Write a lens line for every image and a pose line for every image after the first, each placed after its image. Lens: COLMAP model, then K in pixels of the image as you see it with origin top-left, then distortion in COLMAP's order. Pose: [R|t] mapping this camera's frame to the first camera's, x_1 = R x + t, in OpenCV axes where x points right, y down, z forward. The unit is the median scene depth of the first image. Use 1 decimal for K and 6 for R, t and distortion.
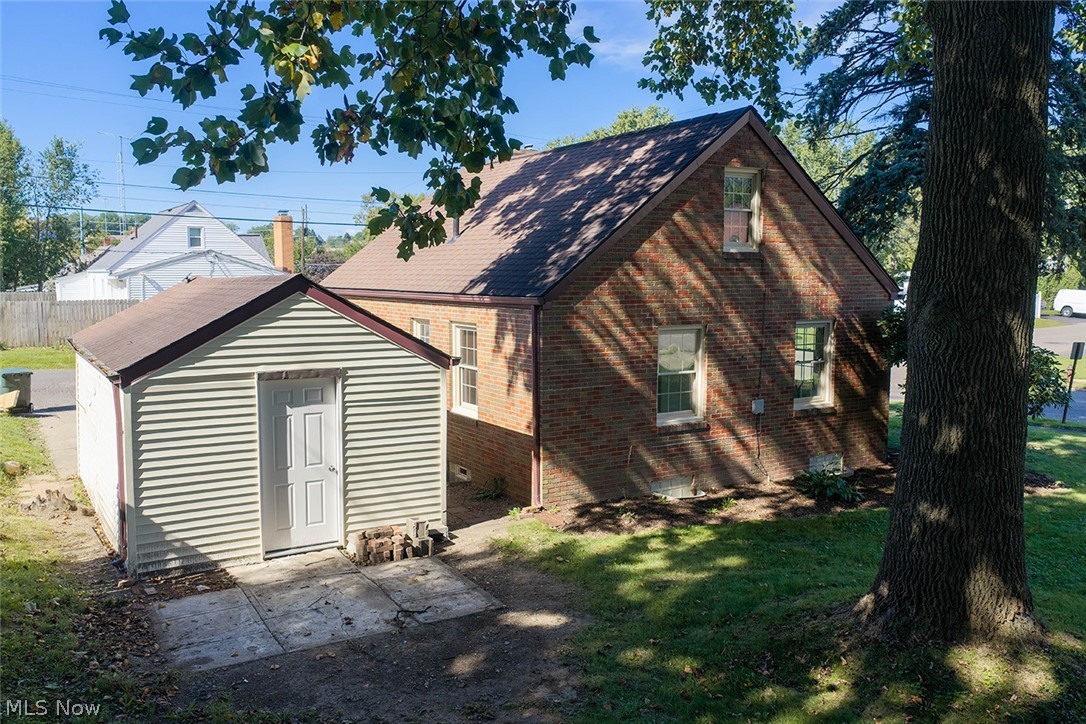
lens RADIAL K [[905.9, 0, 541.3], [0, 905.9, 358.6], [0, 0, 1]] dist [0.024276, -0.034796]
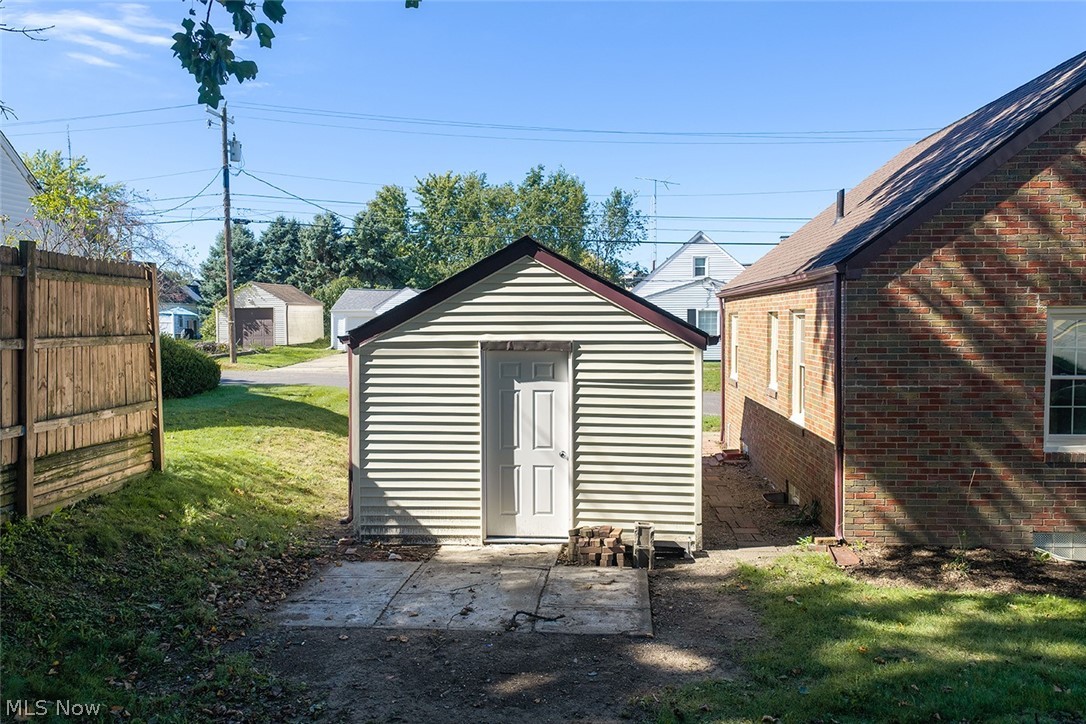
lens RADIAL K [[905.9, 0, 546.3], [0, 905.9, 364.6], [0, 0, 1]] dist [0.024276, -0.034796]
pose [[0.813424, 0.024395, -0.581160, 0.277860], [-0.051612, 0.998206, -0.030338, 0.062082], [0.579377, 0.054673, 0.813224, 0.266019]]
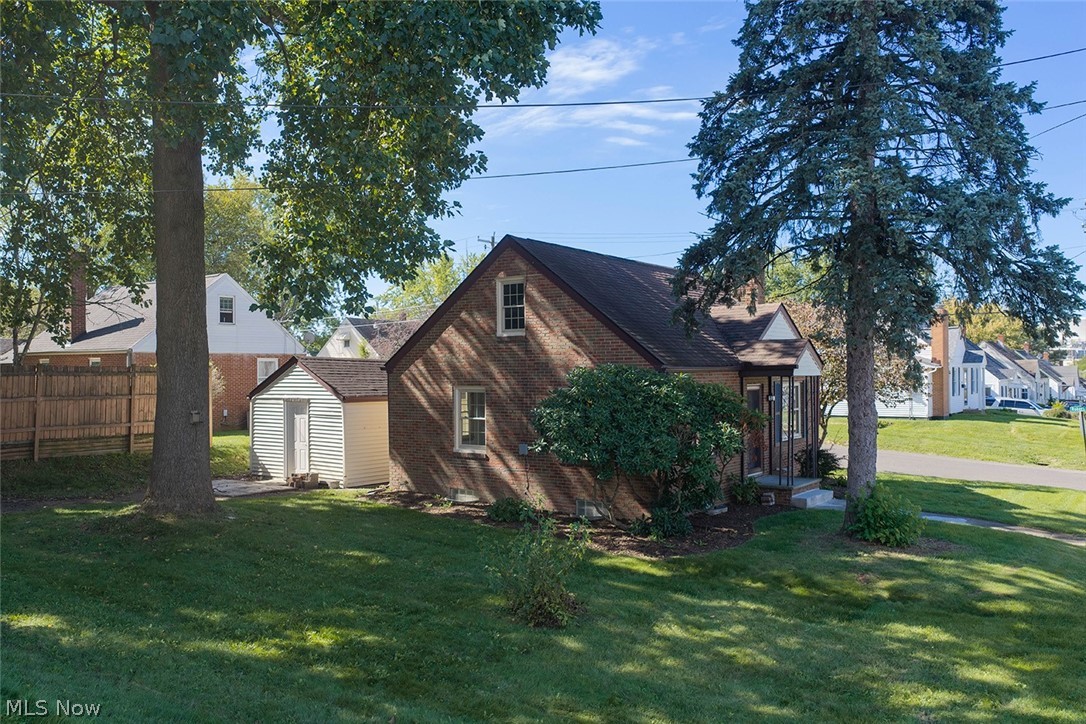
lens RADIAL K [[905.9, 0, 541.5], [0, 905.9, 366.1], [0, 0, 1]] dist [0.024276, -0.034796]
pose [[0.391891, -0.010384, -0.919953, 2.020308], [-0.085347, 0.995214, -0.047591, -0.011095], [0.916044, 0.097165, 0.389129, 0.663944]]
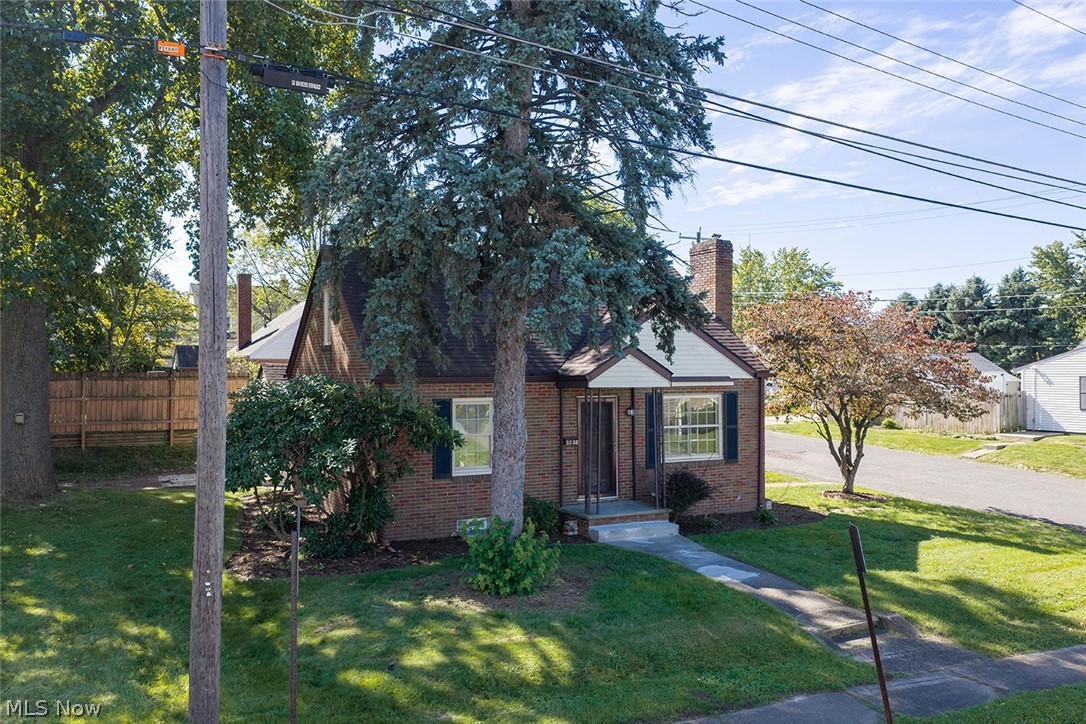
lens RADIAL K [[905.9, 0, 546.7], [0, 905.9, 361.3], [0, 0, 1]] dist [0.024276, -0.034796]
pose [[-0.078881, -0.012979, -0.996800, 2.121896], [-0.096336, 0.995335, -0.005336, -0.156936], [0.992218, 0.095607, -0.079763, 1.930889]]
